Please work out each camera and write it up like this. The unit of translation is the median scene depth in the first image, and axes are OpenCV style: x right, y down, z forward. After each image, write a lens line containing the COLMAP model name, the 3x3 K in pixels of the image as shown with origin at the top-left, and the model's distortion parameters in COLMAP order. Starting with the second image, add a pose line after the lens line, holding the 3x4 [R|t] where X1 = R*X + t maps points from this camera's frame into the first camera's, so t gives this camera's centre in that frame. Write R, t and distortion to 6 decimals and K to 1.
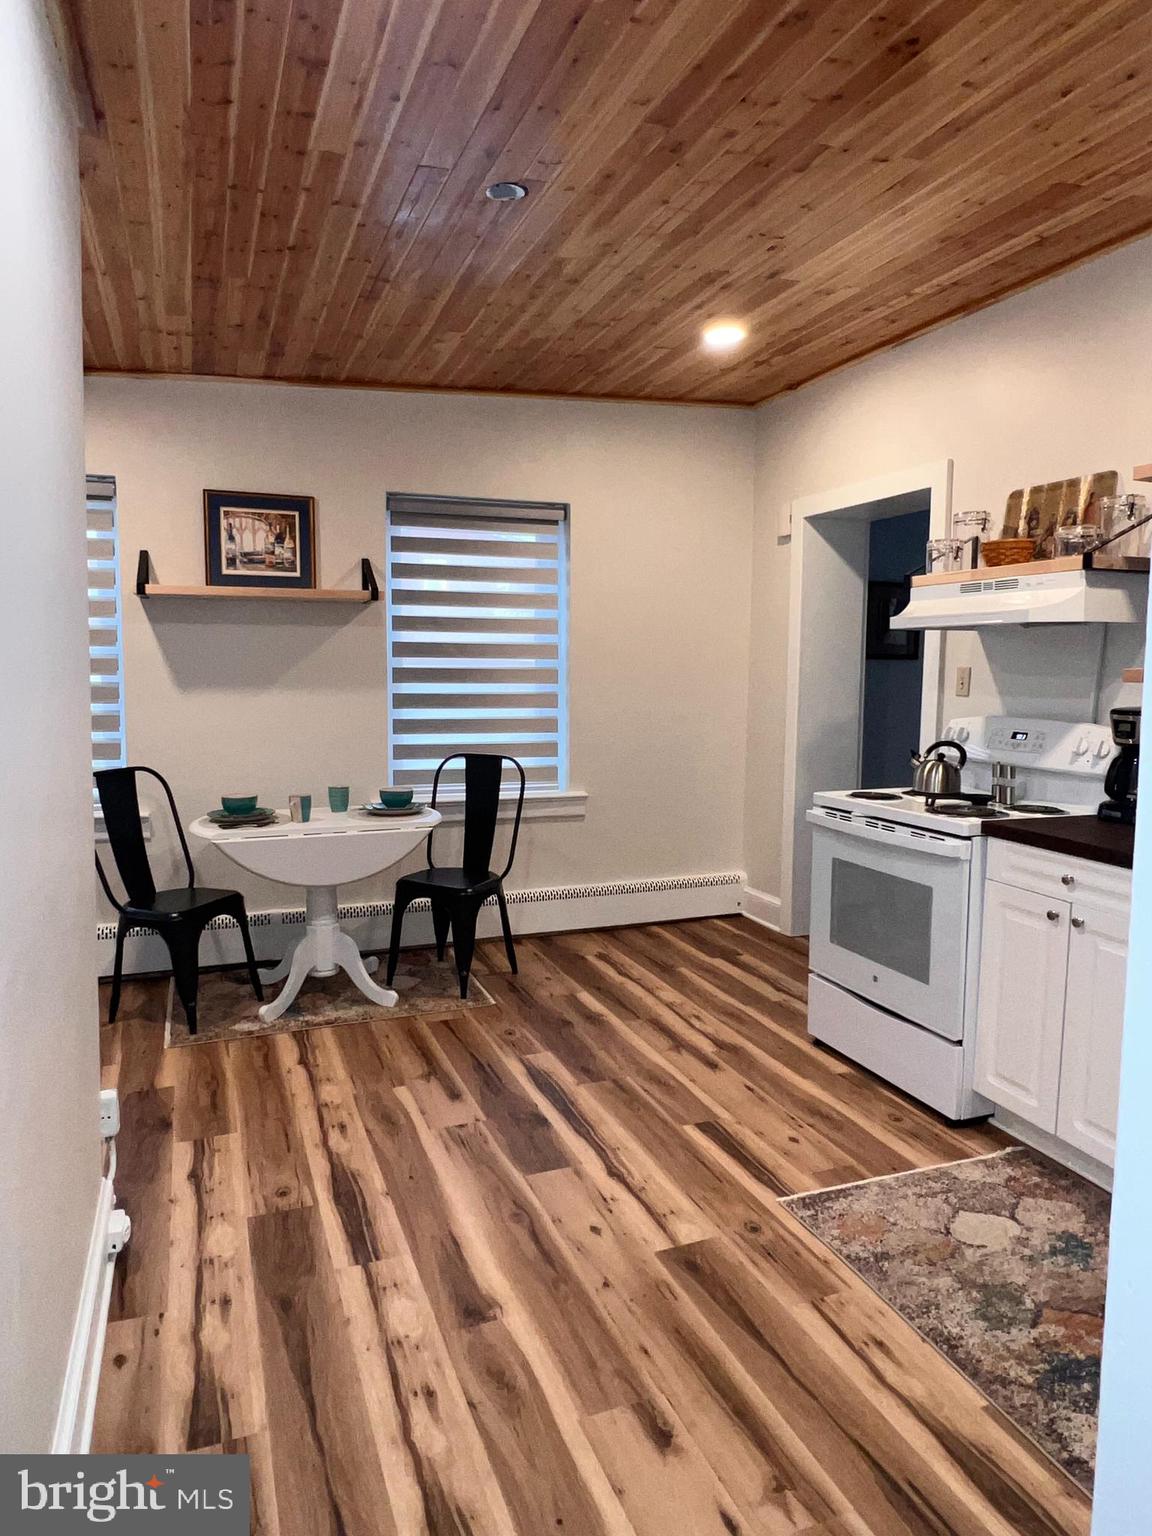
lens RADIAL K [[991.9, 0, 576.0], [0, 991.9, 768.0], [0, 0, 1]] dist [-0.004315, -0.001322]
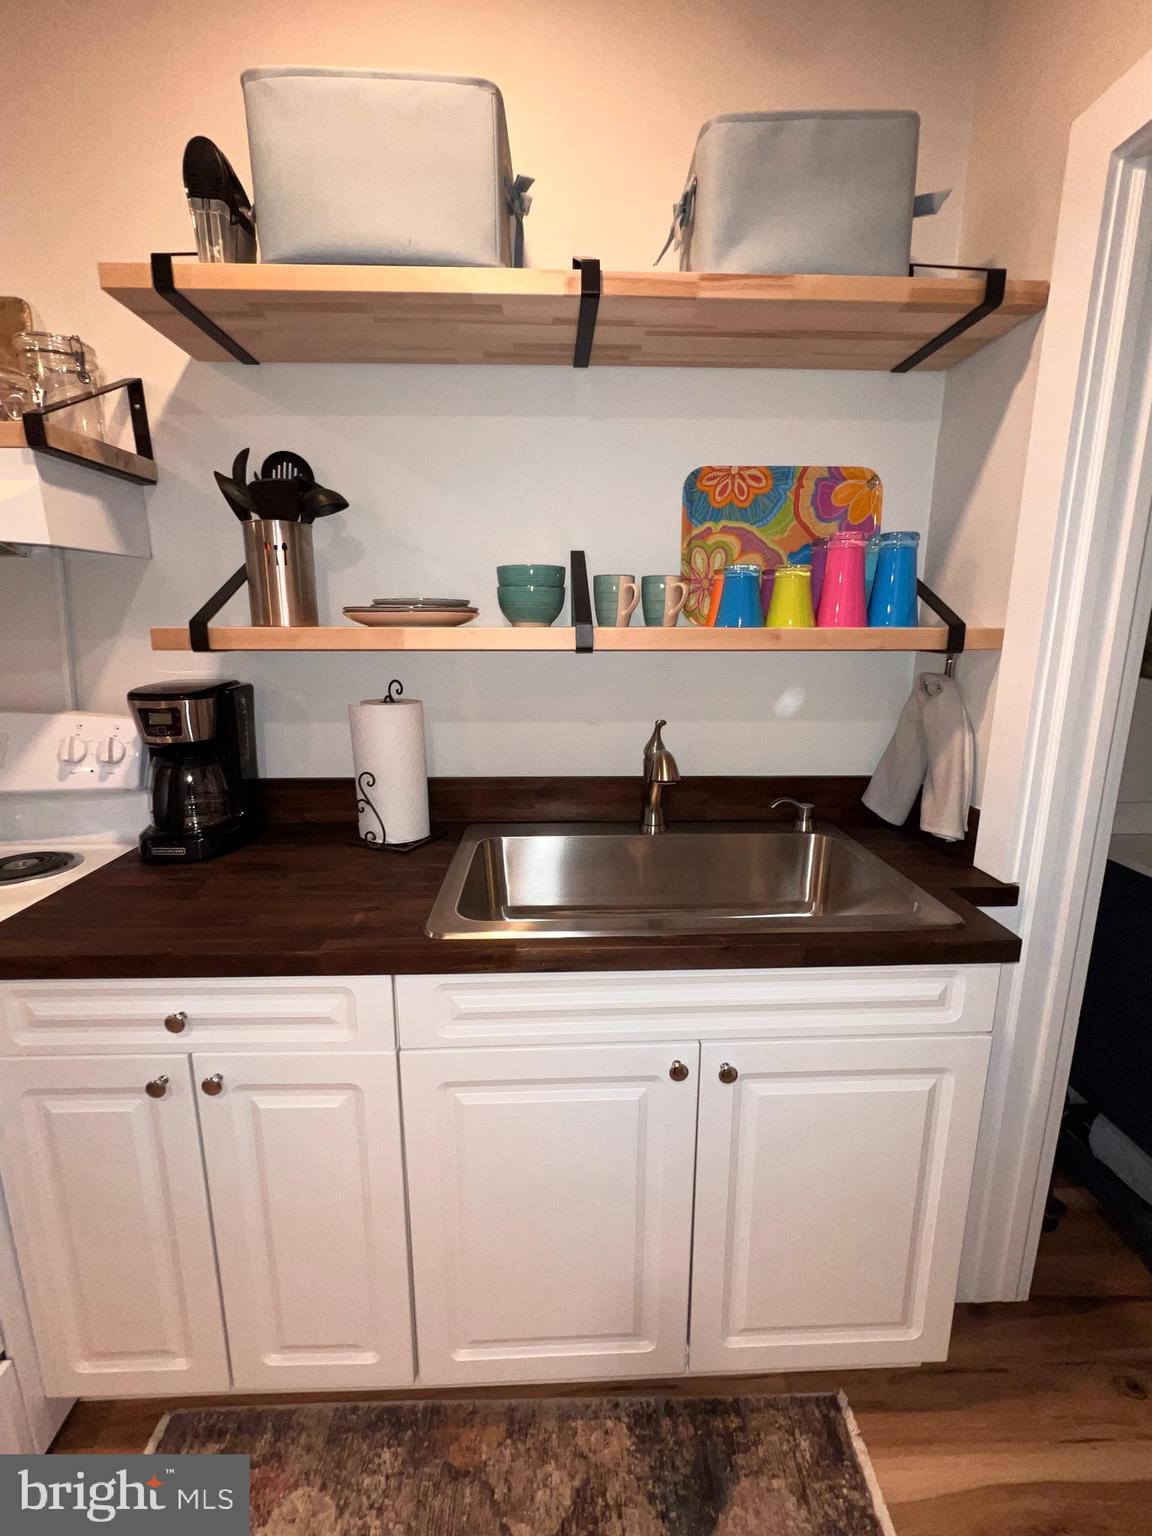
lens RADIAL K [[672.3, 0, 576.0], [0, 672.3, 768.0], [0, 0, 1]] dist [0.000243, 0.000113]
pose [[0.323551, -0.216719, 0.921058, 0.219533], [0.097760, 0.975864, 0.195273, -0.066666], [-0.941147, 0.026862, 0.336928, 0.570320]]
